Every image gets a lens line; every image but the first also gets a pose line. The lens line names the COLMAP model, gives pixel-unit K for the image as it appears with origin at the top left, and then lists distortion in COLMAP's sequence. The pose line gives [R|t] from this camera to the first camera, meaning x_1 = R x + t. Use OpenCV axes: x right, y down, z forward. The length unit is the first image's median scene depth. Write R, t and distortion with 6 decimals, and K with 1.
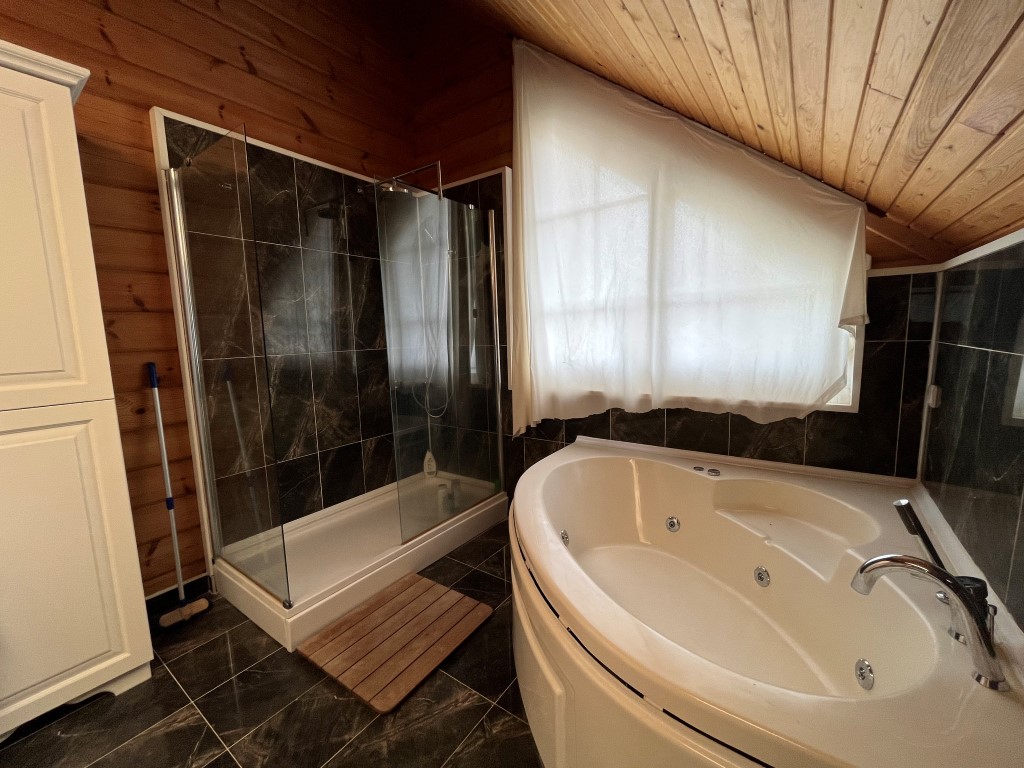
lens RADIAL K [[416.9, 0, 512.0], [0, 416.9, 384.0], [0, 0, 1]] dist [-0.001250, -0.000142]
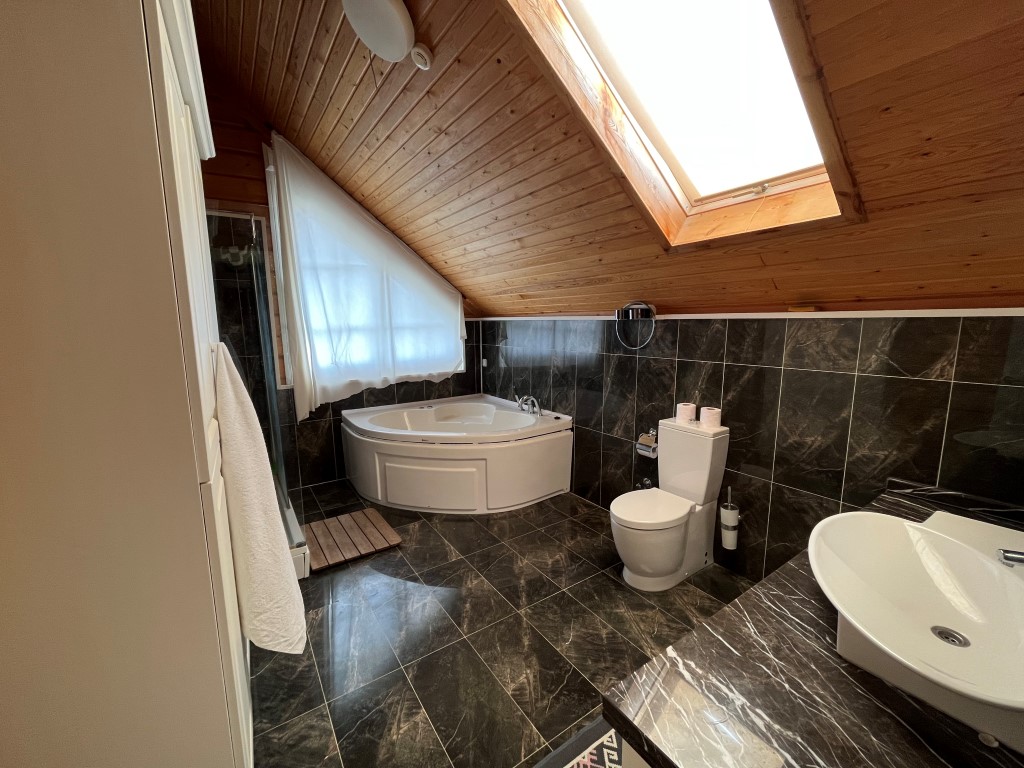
lens RADIAL K [[416.9, 0, 512.0], [0, 416.9, 384.0], [0, 0, 1]] dist [-0.001250, -0.000142]
pose [[0.345797, -0.113547, 0.931414, -1.326645], [0.119776, 0.989872, 0.076206, -0.019569], [-0.930633, 0.085209, 0.355895, -0.170370]]
